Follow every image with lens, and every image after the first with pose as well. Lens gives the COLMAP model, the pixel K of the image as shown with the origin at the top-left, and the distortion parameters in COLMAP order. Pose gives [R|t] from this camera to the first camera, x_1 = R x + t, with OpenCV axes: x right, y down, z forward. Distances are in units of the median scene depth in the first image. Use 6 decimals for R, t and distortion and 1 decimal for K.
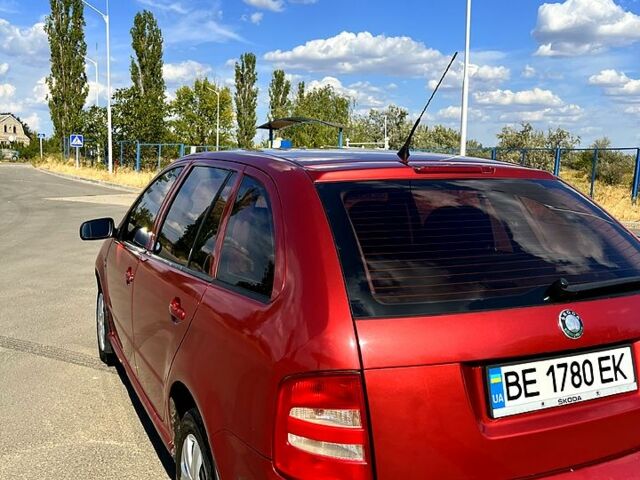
lens RADIAL K [[649.9, 0, 325.7], [0, 649.9, 240.7], [0, 0, 1]] dist [0.015839, -0.006343]
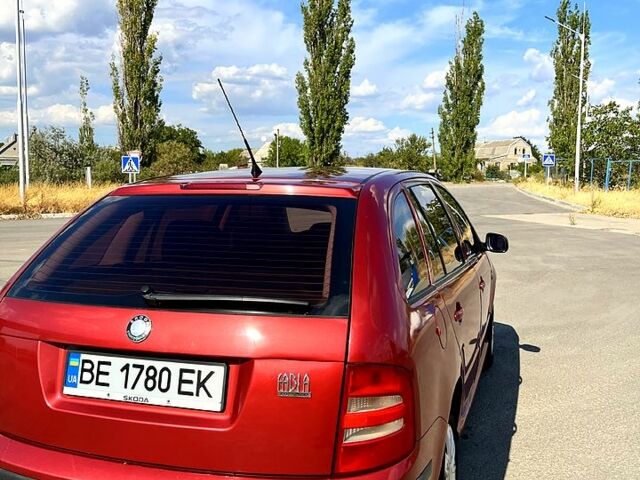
lens RADIAL K [[649.9, 0, 325.7], [0, 649.9, 240.7], [0, 0, 1]] dist [0.015839, -0.006343]
pose [[0.727349, 0.048737, -0.684535, 1.284883], [-0.068416, 0.997656, -0.001664, -0.035277], [0.682849, 0.048043, 0.728978, 0.403016]]
